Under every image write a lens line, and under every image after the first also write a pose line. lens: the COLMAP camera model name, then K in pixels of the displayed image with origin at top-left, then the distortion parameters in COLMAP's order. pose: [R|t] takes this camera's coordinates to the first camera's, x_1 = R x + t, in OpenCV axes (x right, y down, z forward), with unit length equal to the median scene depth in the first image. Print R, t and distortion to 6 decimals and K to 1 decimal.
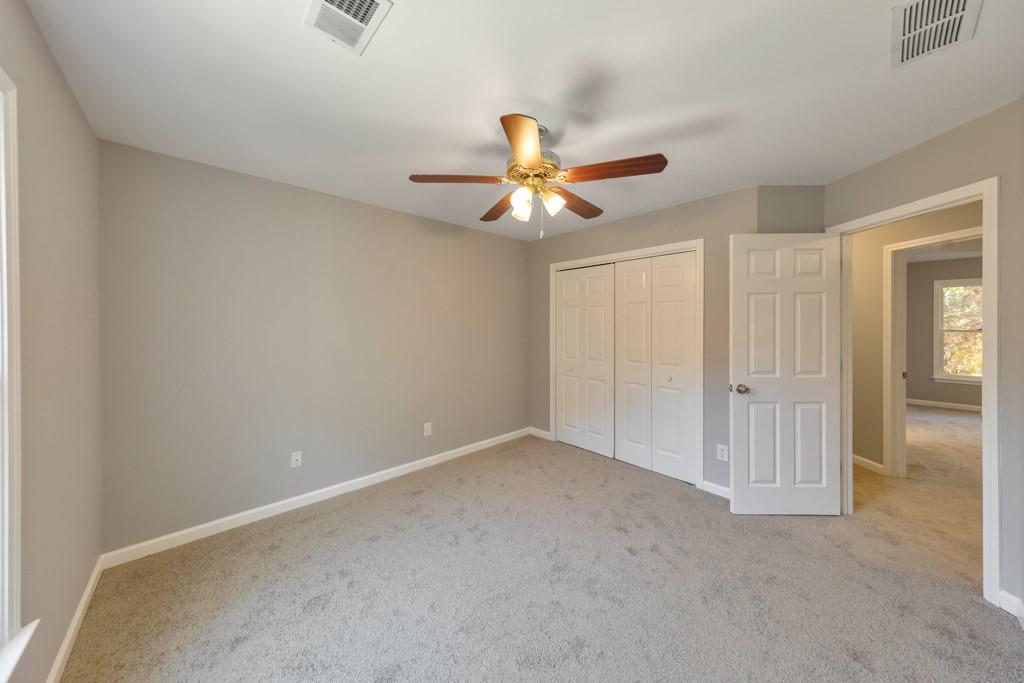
lens RADIAL K [[339.6, 0, 510.9], [0, 339.6, 325.2], [0, 0, 1]] dist [0.000659, -0.000001]
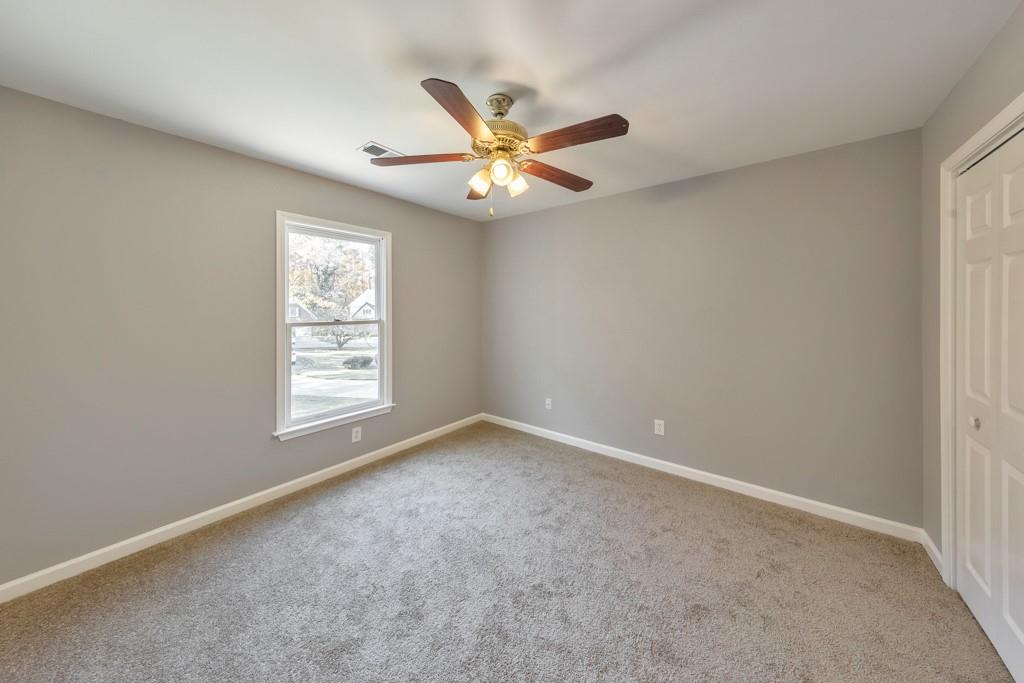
lens RADIAL K [[331.8, 0, 510.7], [0, 331.8, 309.7], [0, 0, 1]] dist [0.000122, -0.000036]
pose [[0.149081, 0.006155, -0.988806, 0.790368], [0.003583, 0.999971, 0.006765, -0.006695], [0.988819, -0.004551, 0.149054, 0.718228]]
